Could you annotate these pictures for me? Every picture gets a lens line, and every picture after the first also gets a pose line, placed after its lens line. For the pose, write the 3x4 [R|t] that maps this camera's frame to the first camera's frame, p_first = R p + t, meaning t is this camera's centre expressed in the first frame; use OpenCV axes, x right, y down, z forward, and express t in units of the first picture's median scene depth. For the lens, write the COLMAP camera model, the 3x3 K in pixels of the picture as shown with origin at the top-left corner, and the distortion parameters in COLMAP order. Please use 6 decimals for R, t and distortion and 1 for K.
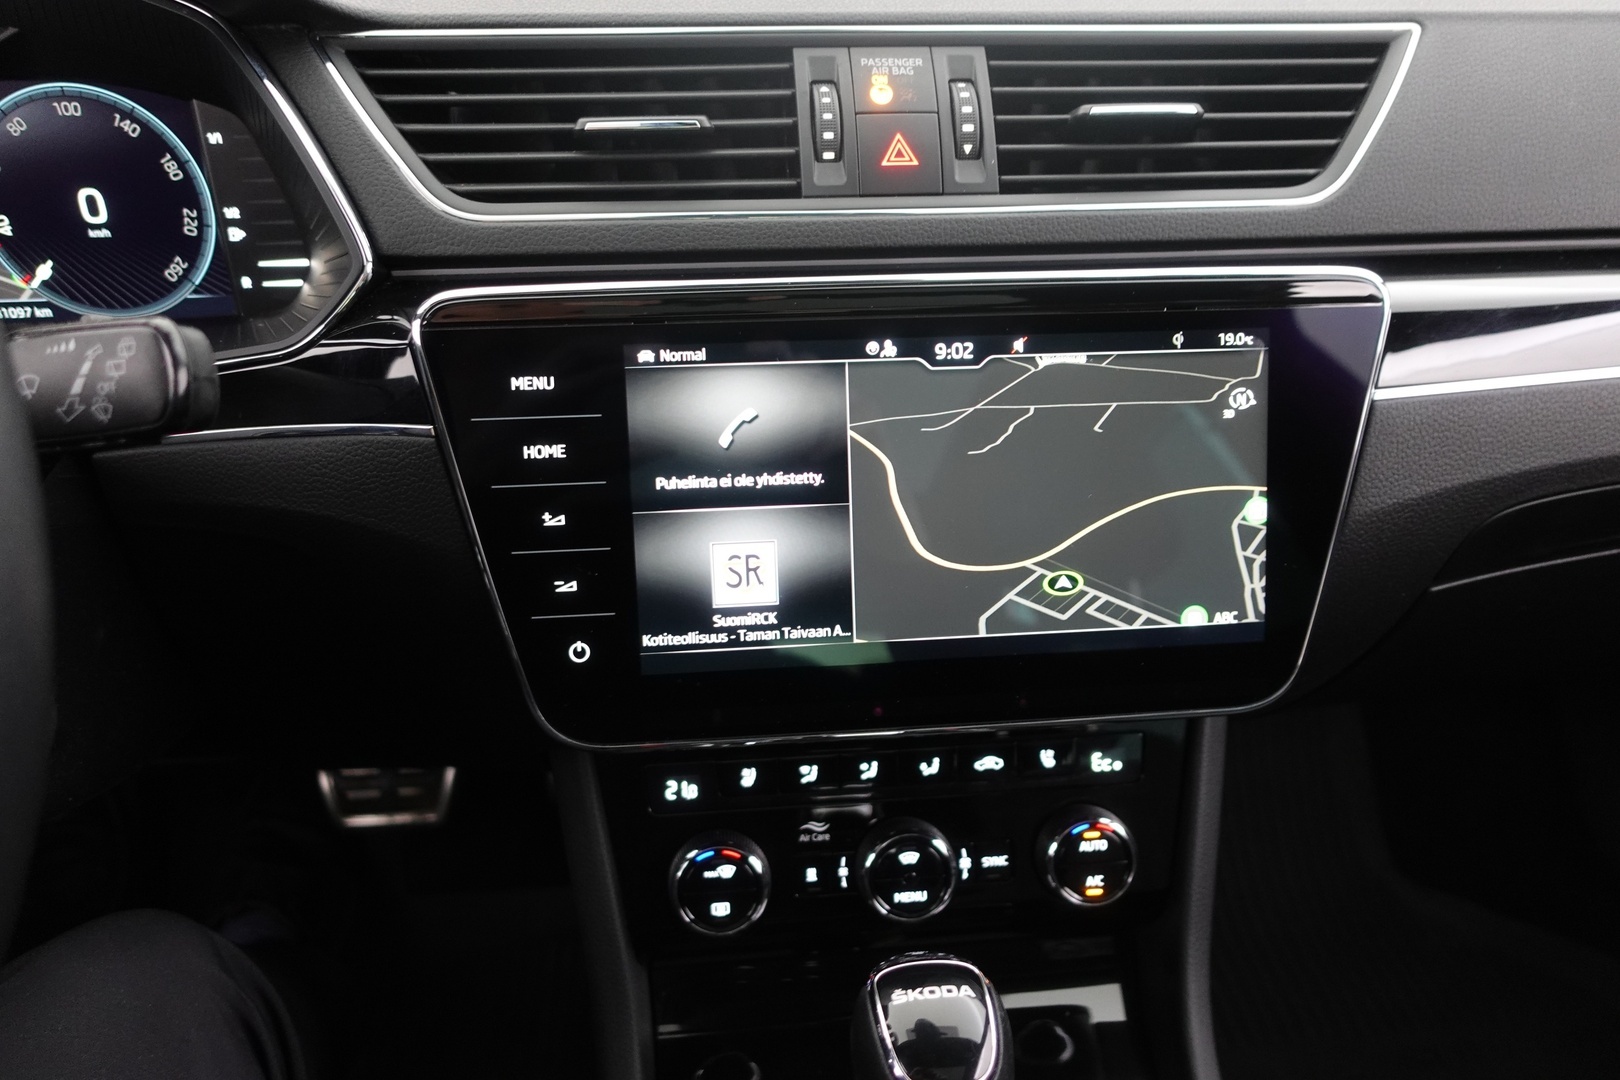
lens RADIAL K [[1121.1, 0, 808.3], [0, 1121.1, 541.1], [0, 0, 1]] dist [0.000645, 0.001741]
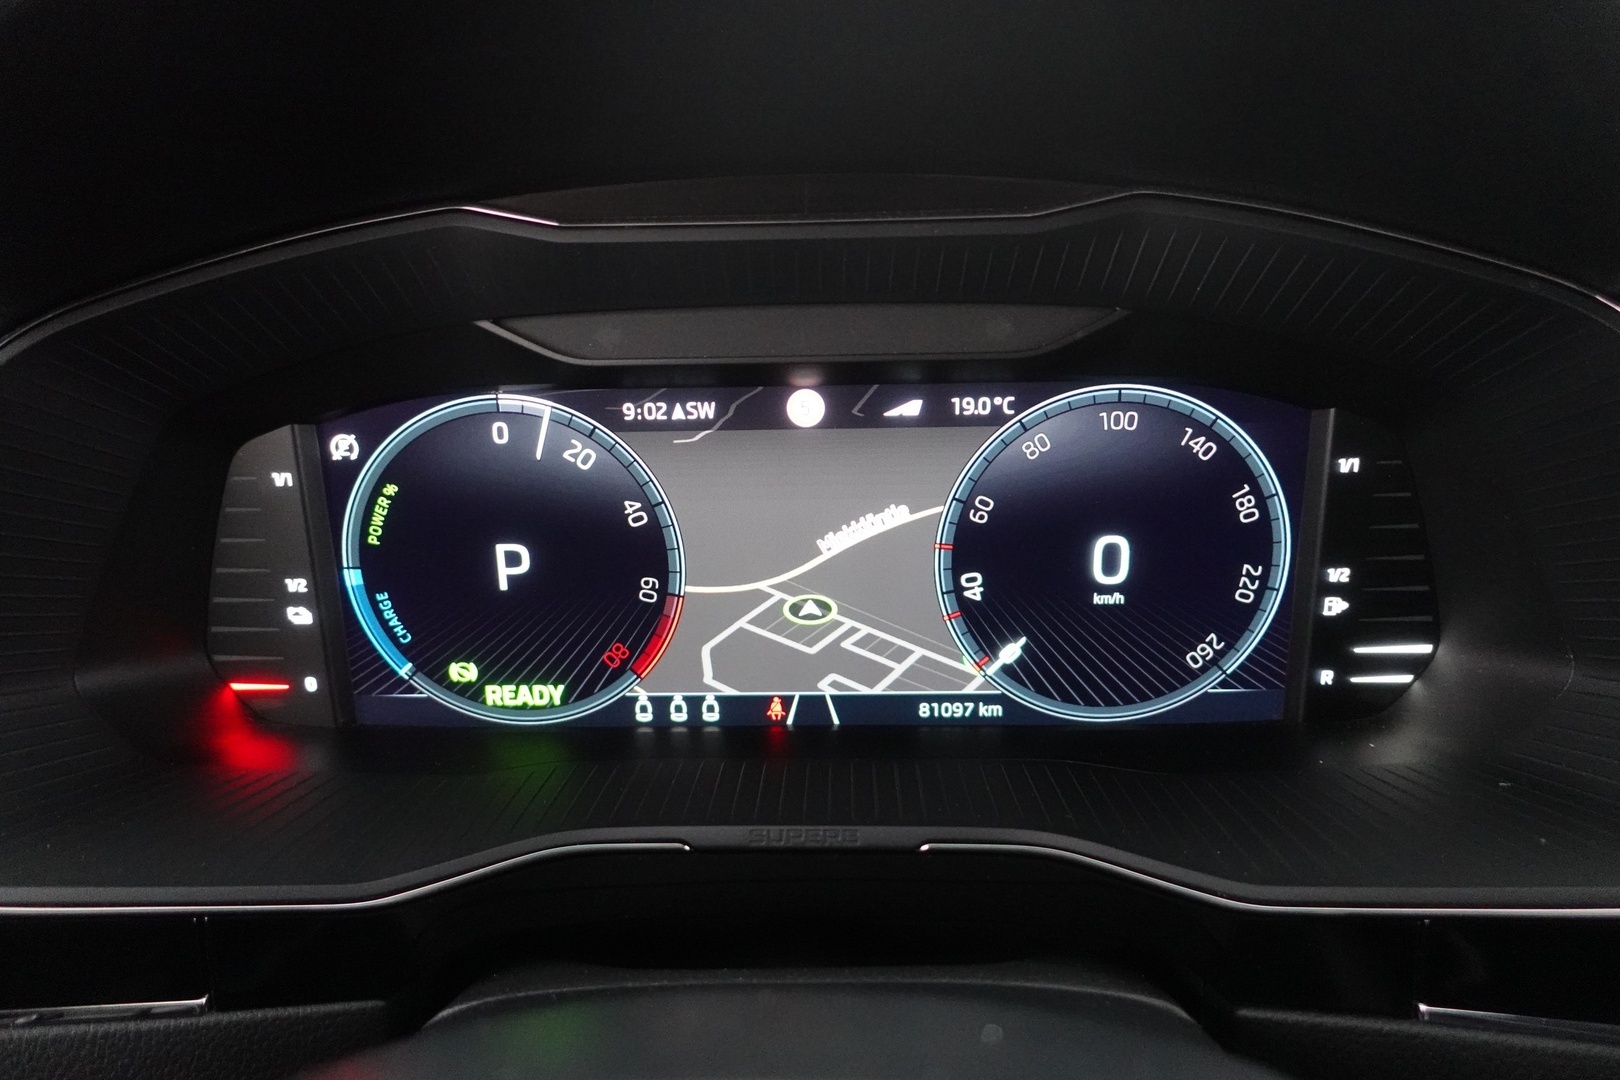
lens RADIAL K [[1121.1, 0, 810.1], [0, 1121.1, 540.8], [0, 0, 1]] dist [0.000645, 0.001741]
pose [[0.992142, 0.017439, -0.123895, -0.714106], [-0.038410, 0.984874, -0.168960, -0.188338], [0.119074, 0.172391, 0.977805, 0.333208]]
